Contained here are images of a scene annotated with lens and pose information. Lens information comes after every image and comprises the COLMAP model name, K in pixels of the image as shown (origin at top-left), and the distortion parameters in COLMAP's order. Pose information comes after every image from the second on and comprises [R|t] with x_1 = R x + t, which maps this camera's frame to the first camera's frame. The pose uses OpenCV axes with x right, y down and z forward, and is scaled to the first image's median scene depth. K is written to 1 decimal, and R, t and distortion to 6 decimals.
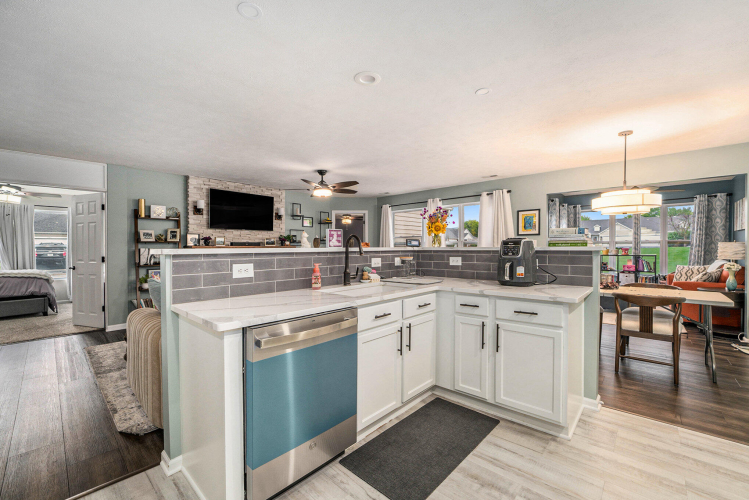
lens RADIAL K [[320.0, 0, 378.8], [0, 320.0, 254.2], [0, 0, 1]] dist [-0.001359, -0.000100]
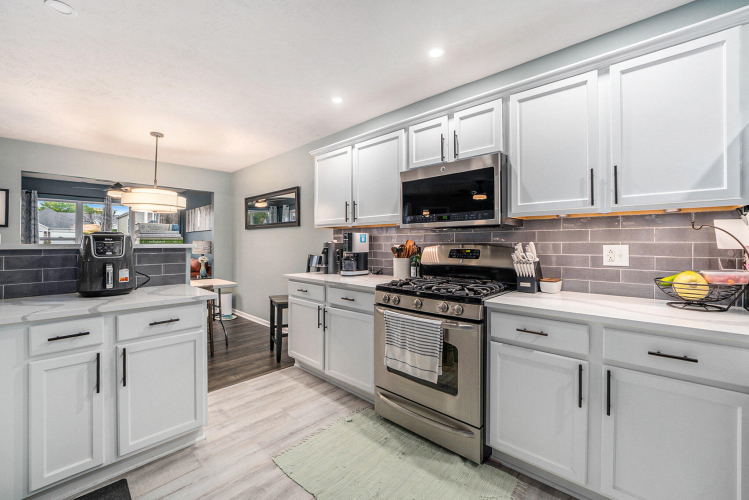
lens RADIAL K [[320.0, 0, 378.6], [0, 320.0, 242.5], [0, 0, 1]] dist [-0.001359, -0.000100]
pose [[0.035599, 0.005699, 0.999350, -0.343582], [0.022733, 0.999720, -0.006511, -0.007816], [-0.999108, 0.022950, 0.035460, 0.373844]]
